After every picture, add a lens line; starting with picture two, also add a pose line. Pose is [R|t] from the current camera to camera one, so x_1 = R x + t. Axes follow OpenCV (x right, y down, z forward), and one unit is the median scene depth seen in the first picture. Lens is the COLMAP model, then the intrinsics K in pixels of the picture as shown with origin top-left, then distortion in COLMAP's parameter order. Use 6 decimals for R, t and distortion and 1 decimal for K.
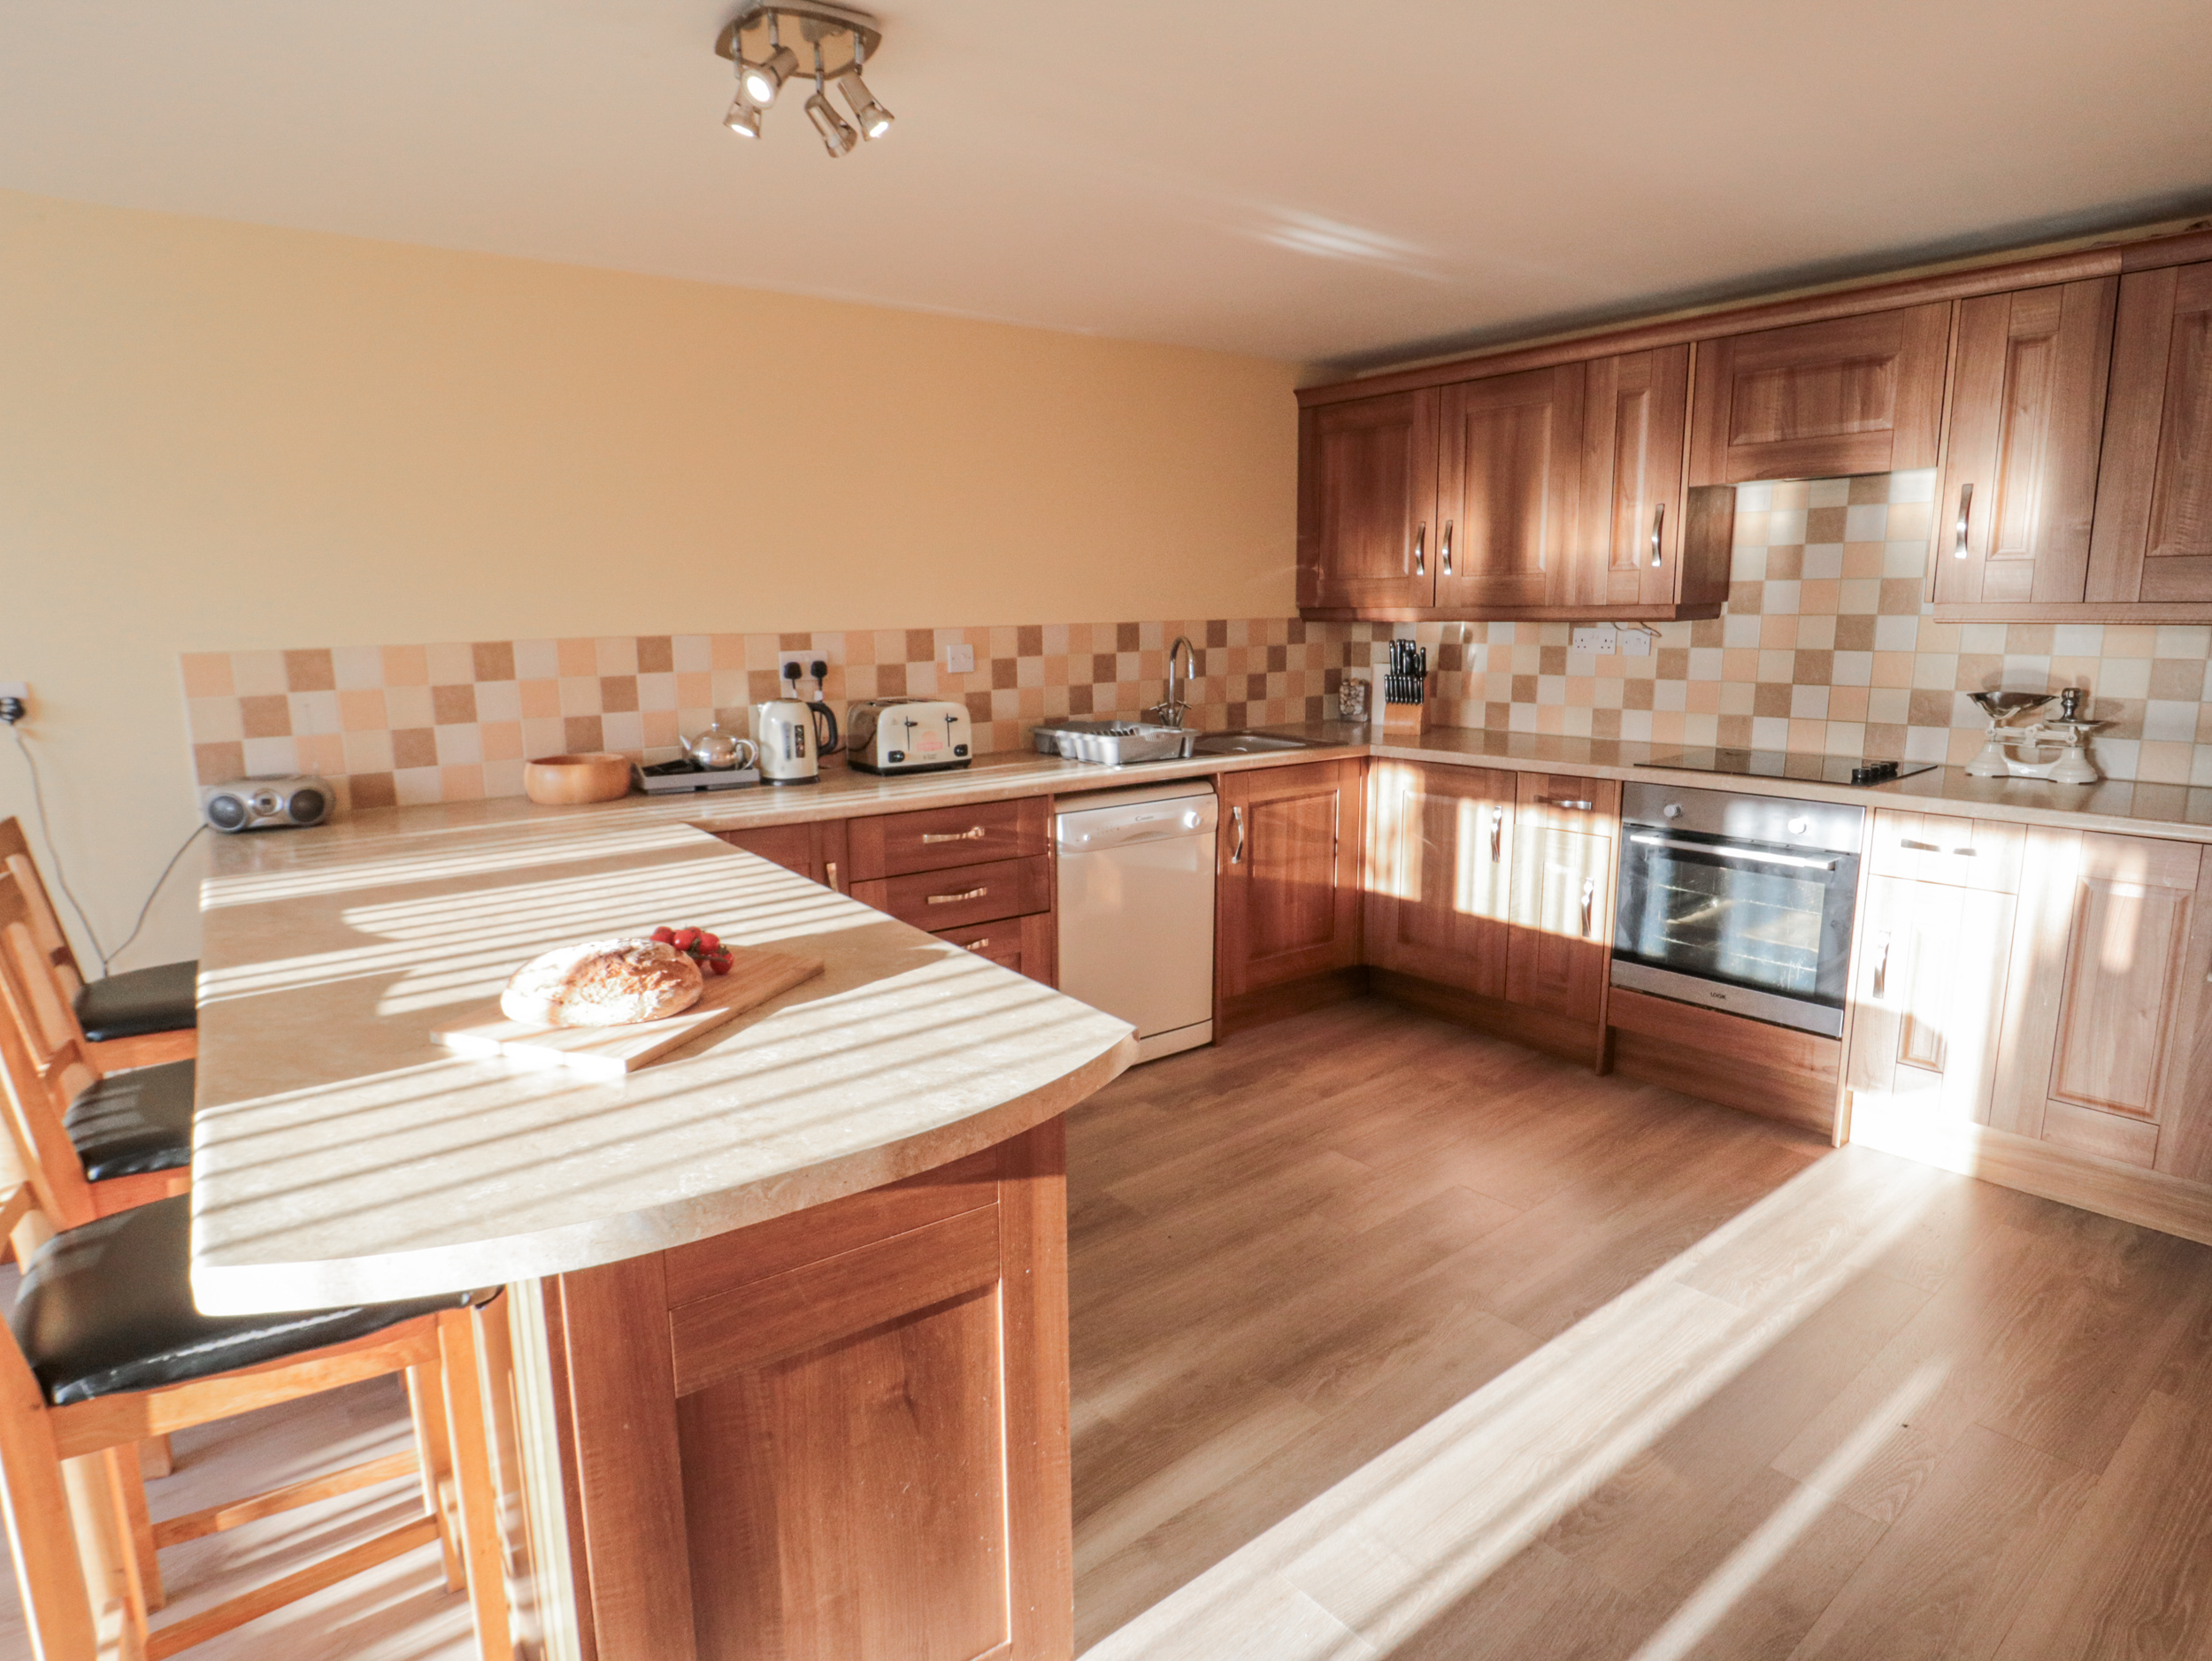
lens RADIAL K [[1224.8, 0, 1049.6], [0, 1224.8, 815.1], [0, 0, 1]] dist [0.002013, -0.014769]
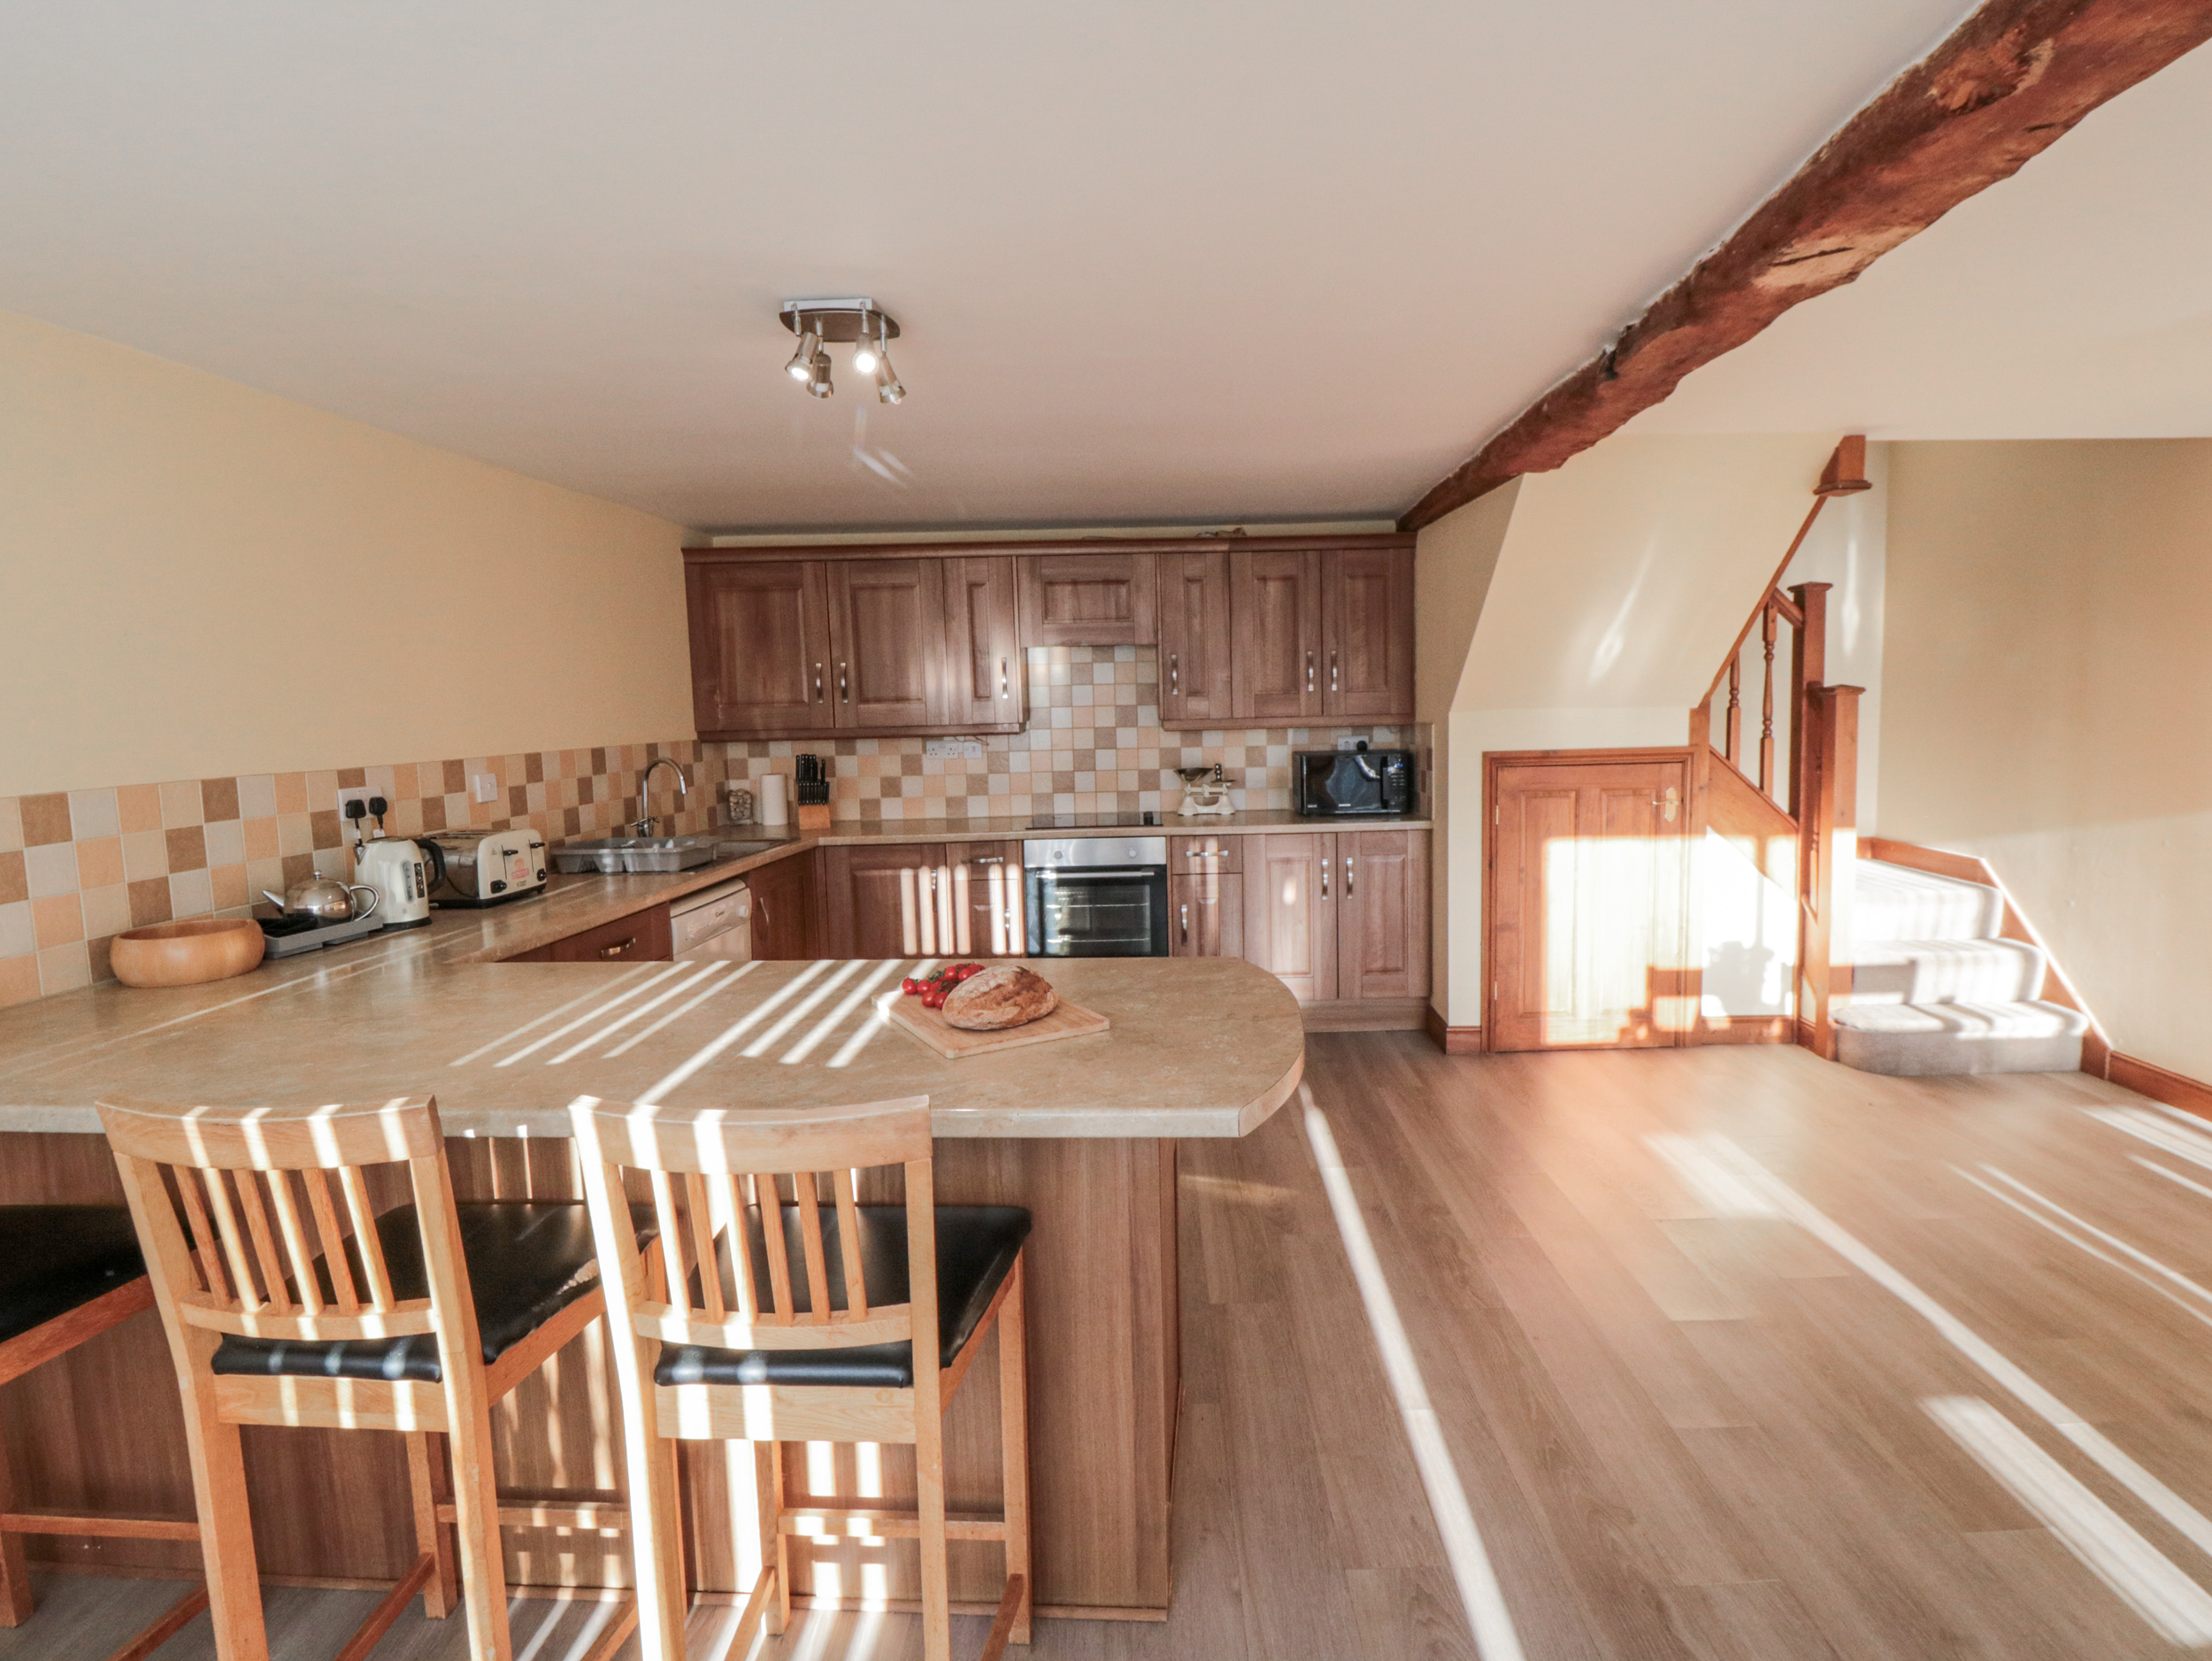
lens RADIAL K [[1159.2, 0, 1153.1], [0, 1159.2, 817.0], [0, 0, 1]] dist [0.004309, -0.013134]
pose [[0.611950, -0.079435, 0.786898, -0.522975], [0.150041, 0.988535, -0.016894, -0.007540], [-0.776534, 0.128405, 0.616852, -0.001859]]
